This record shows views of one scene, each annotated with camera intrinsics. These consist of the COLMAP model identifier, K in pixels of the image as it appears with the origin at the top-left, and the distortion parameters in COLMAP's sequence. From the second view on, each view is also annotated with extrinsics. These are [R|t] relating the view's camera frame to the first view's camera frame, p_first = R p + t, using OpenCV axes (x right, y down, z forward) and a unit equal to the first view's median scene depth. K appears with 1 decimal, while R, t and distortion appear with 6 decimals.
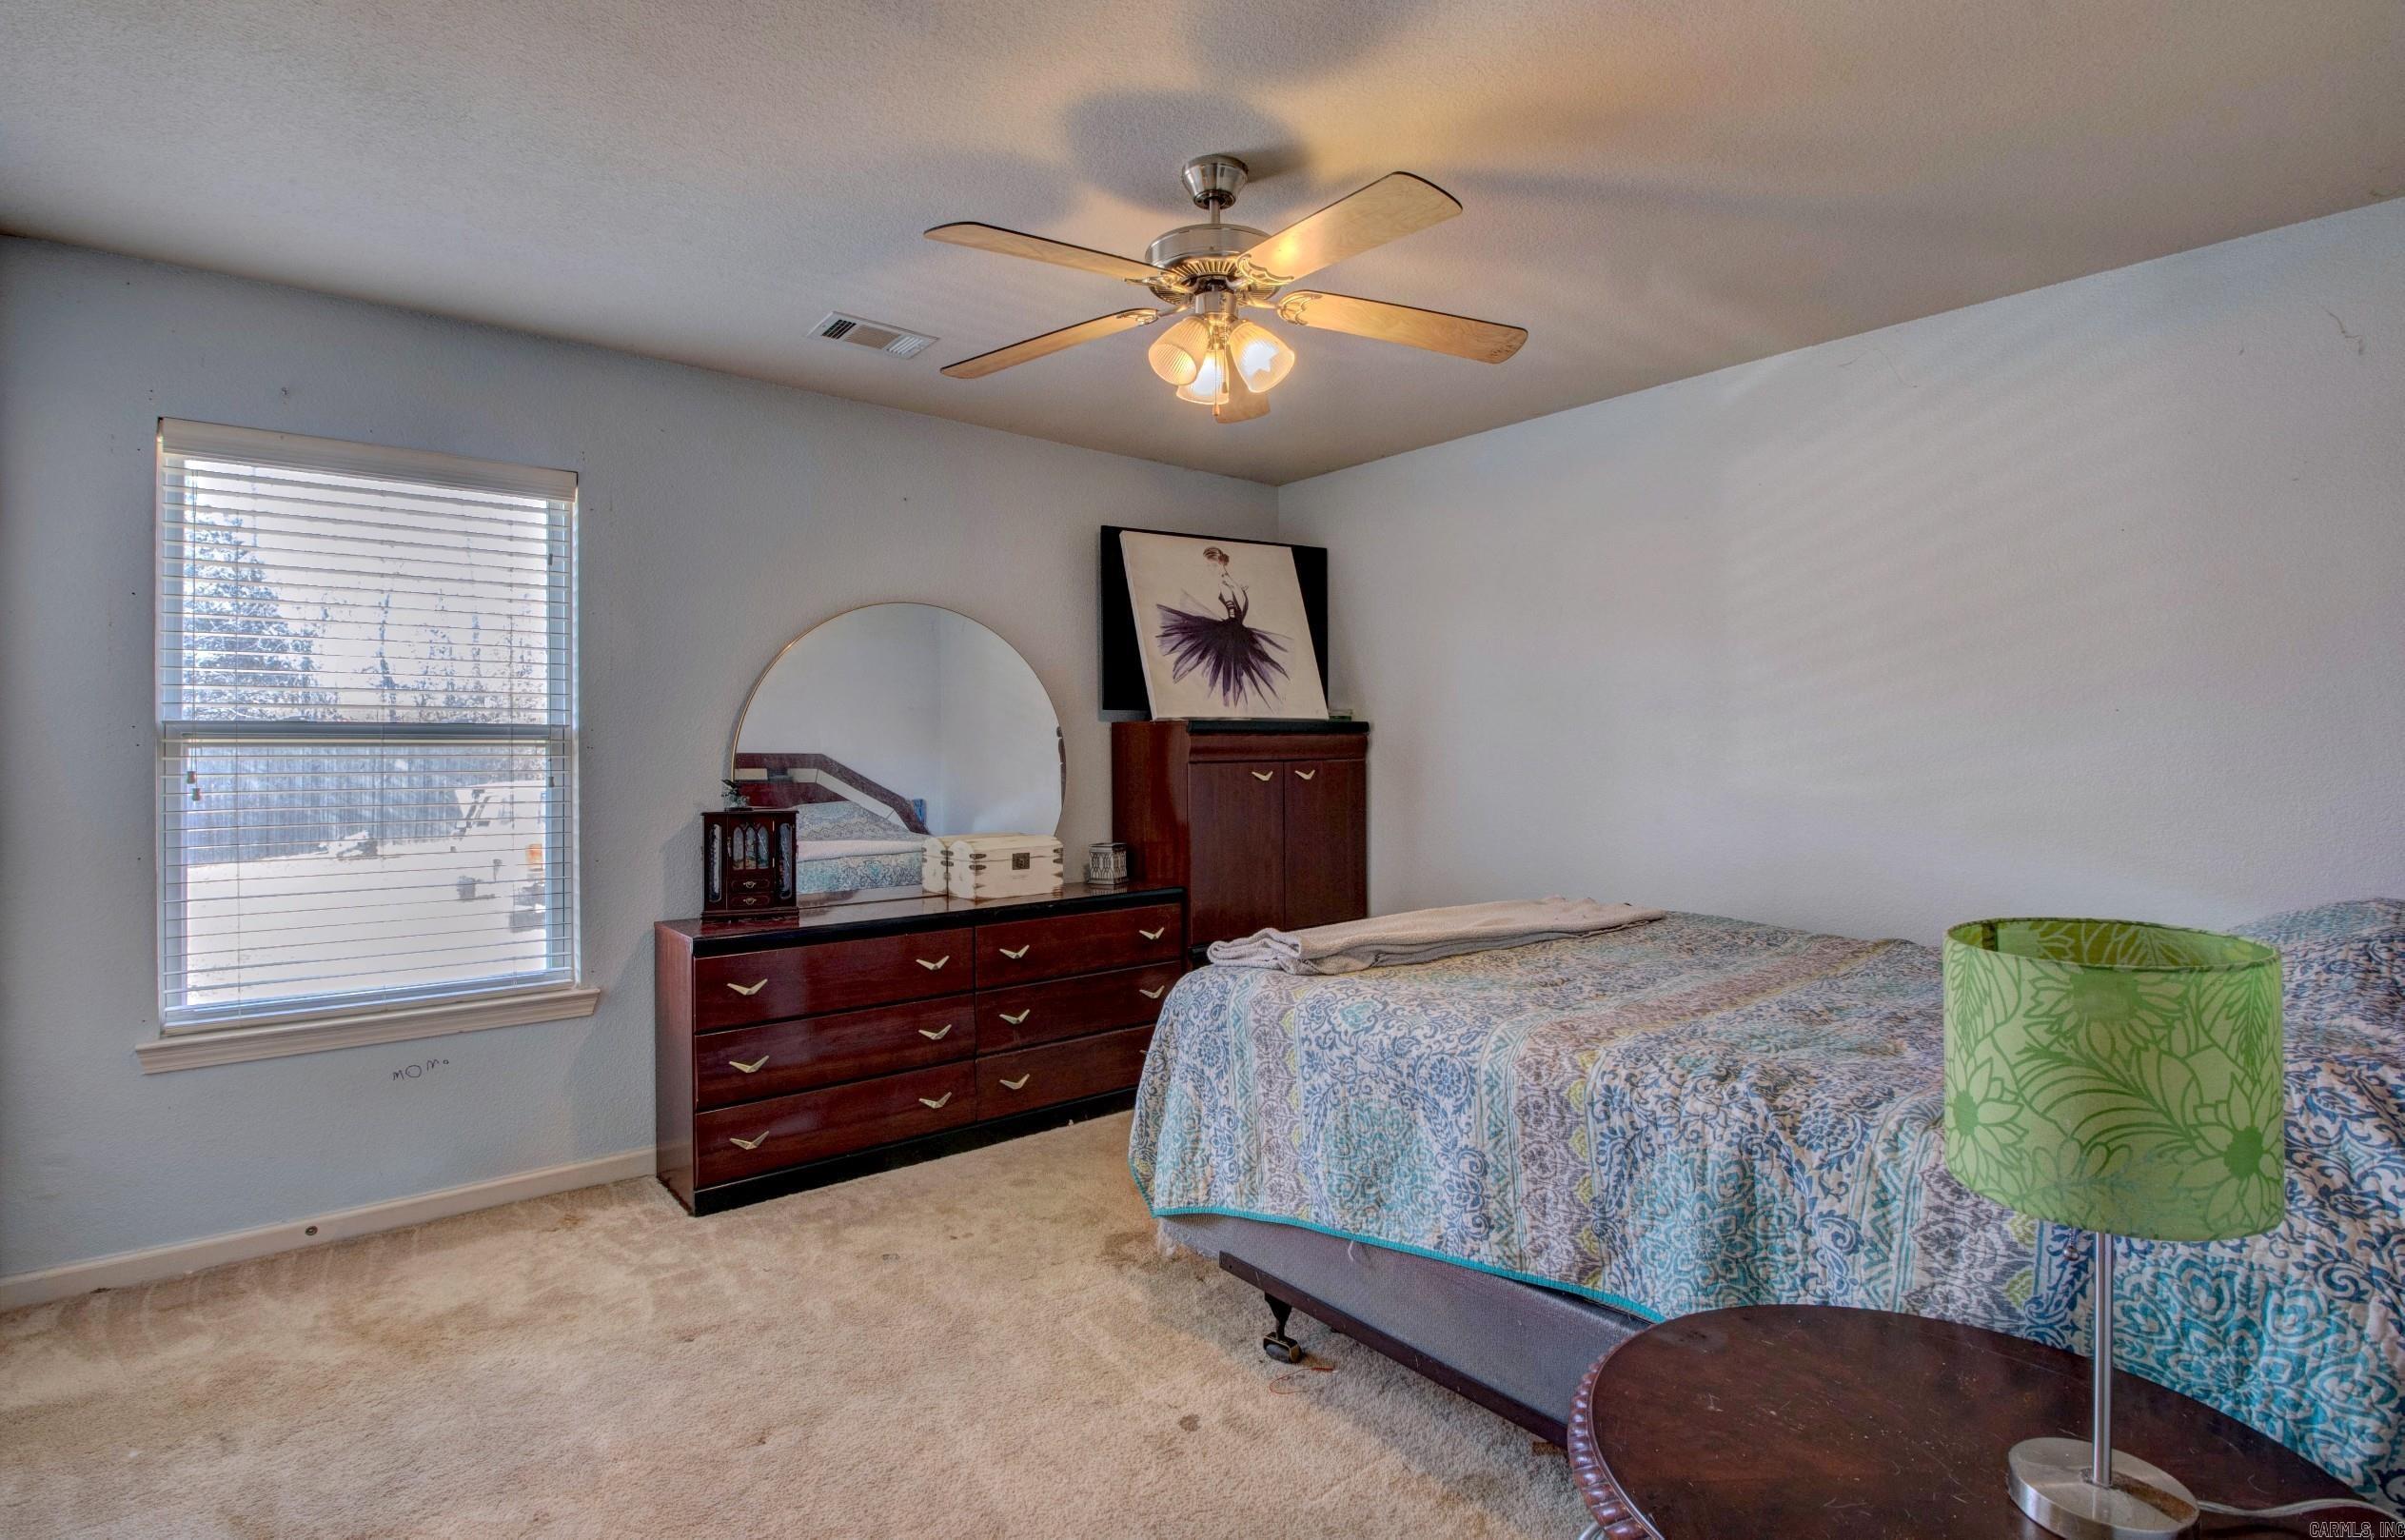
lens RADIAL K [[1124.8, 0, 1202.5], [0, 1124.8, 770.0], [0, 0, 1]] dist [0.030487, -0.027351]
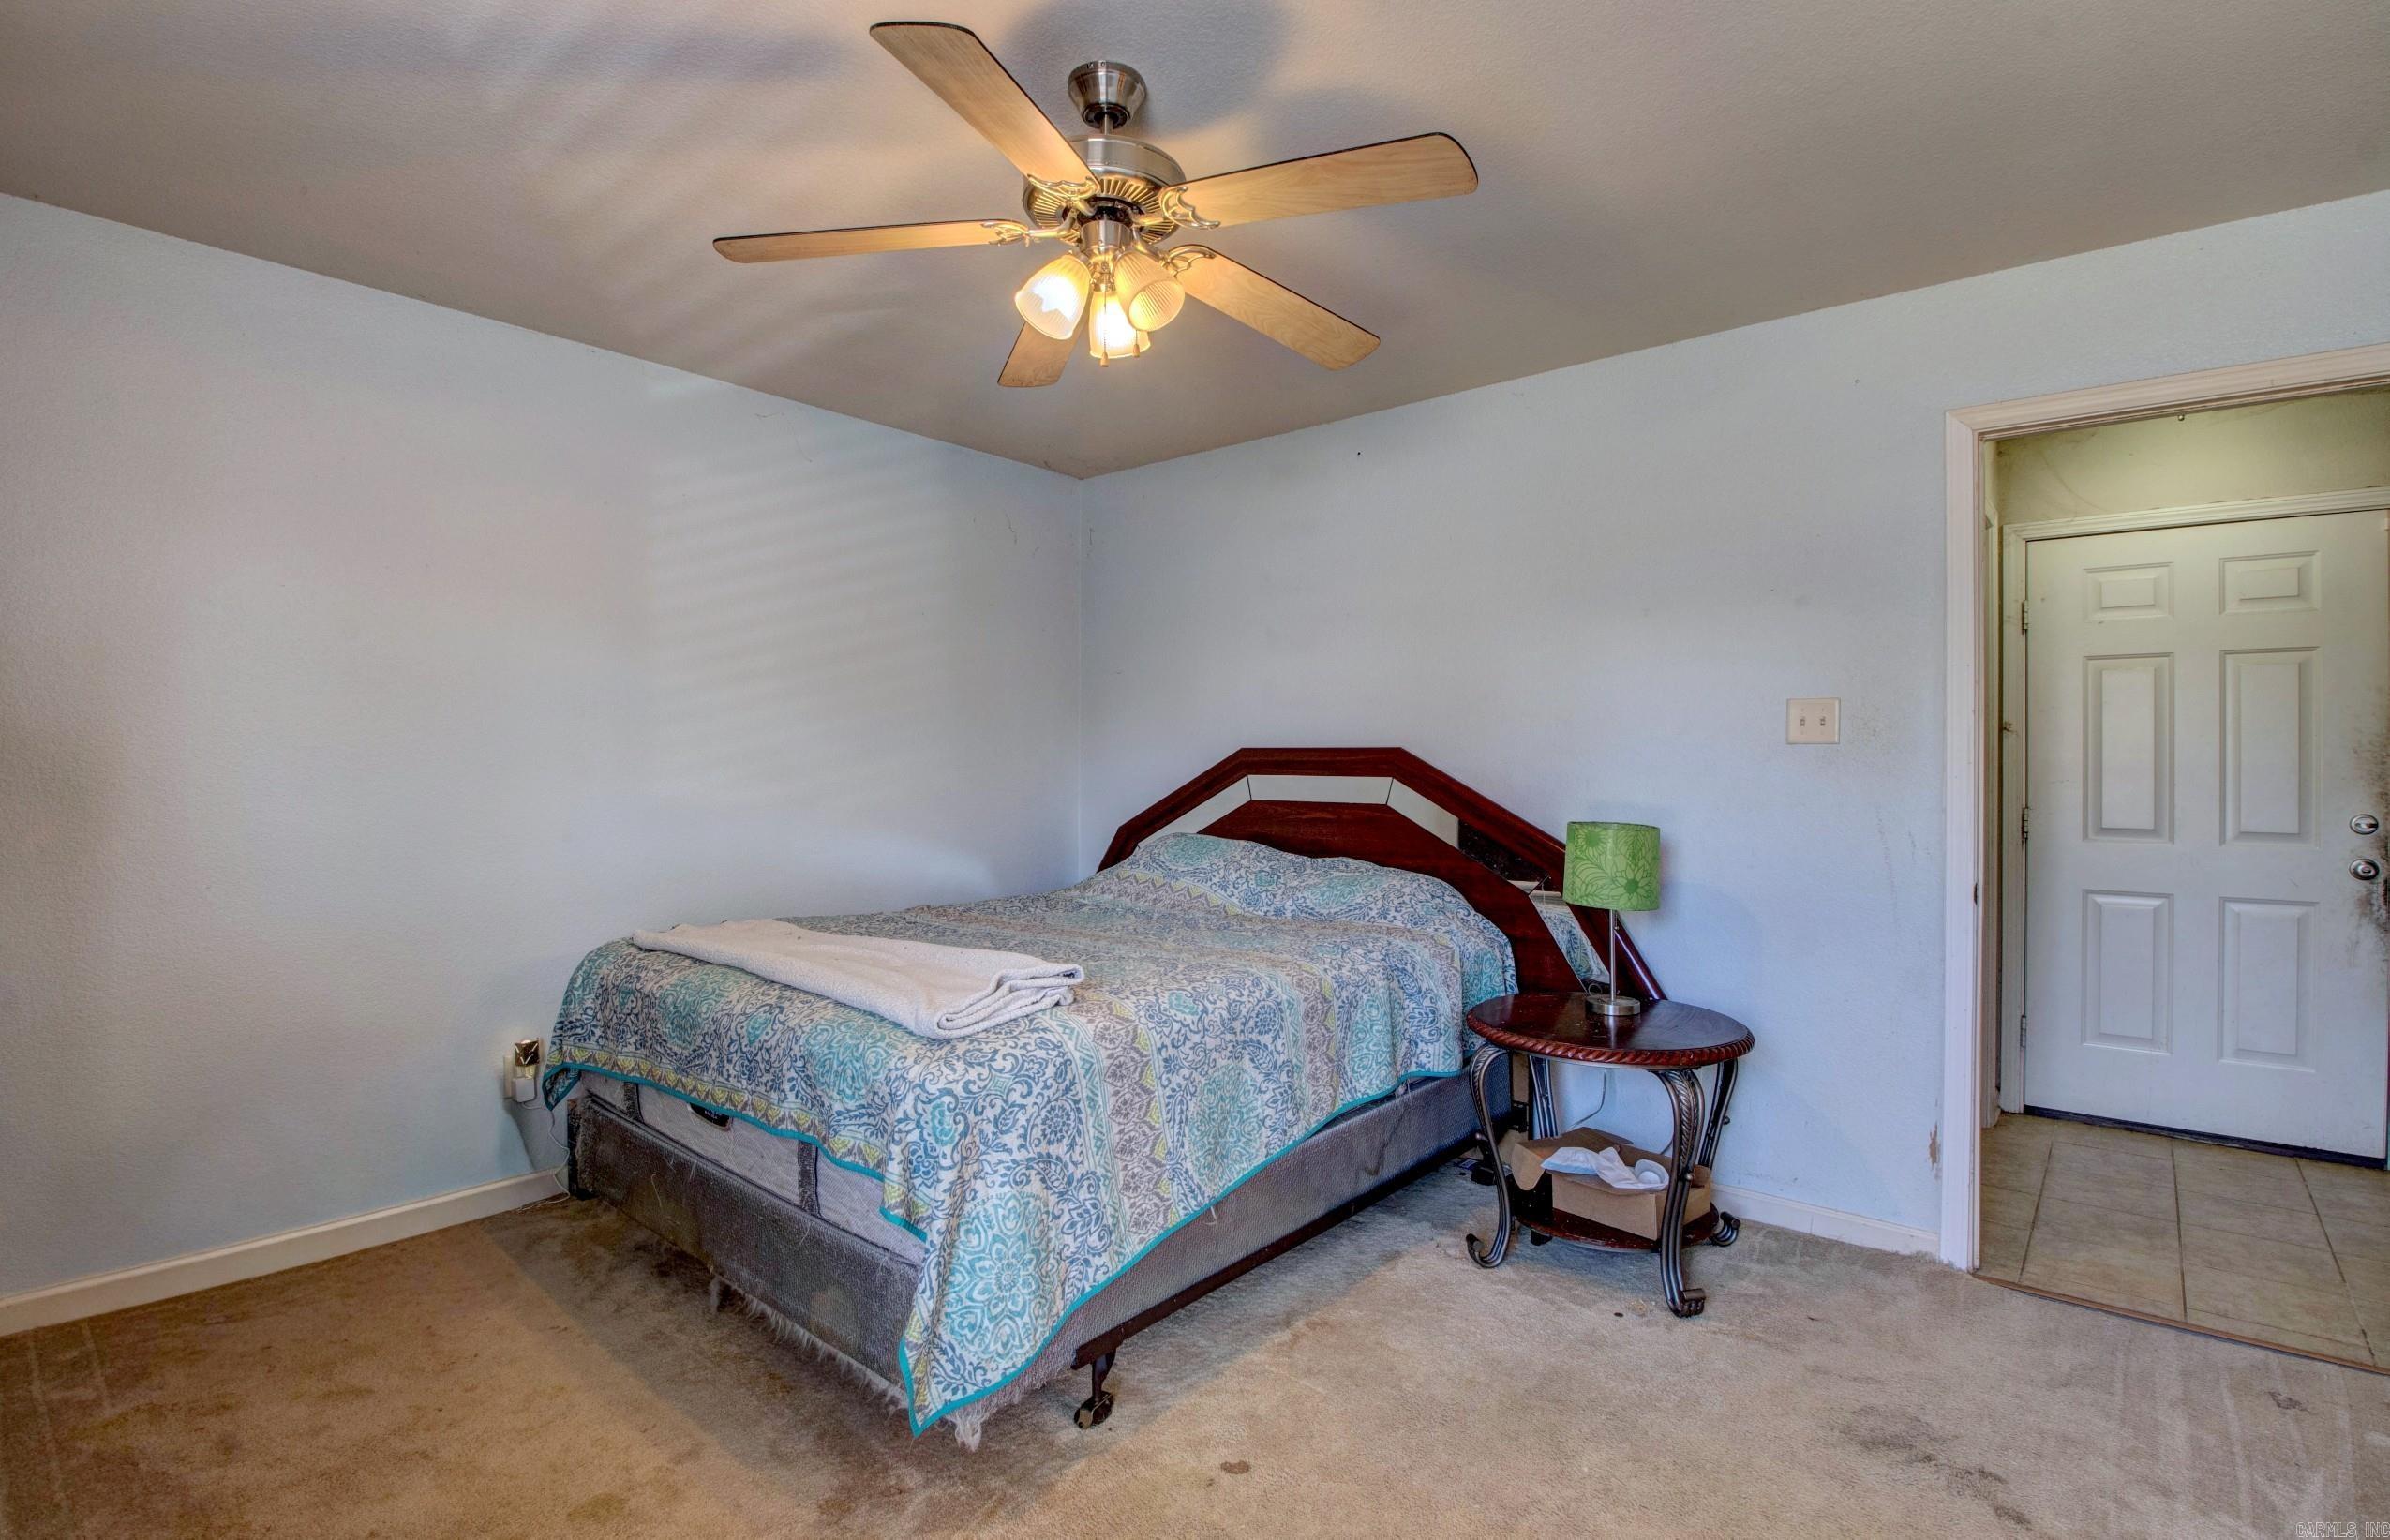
lens RADIAL K [[1085.6, 0, 1200.5], [0, 1085.6, 759.8], [0, 0, 1]] dist [0.002975, -0.018050]
pose [[-0.168406, 0.005871, 0.985700, -0.872892], [0.001164, 0.999983, -0.005757, -0.009497], [-0.985717, 0.000178, -0.168410, 1.145203]]
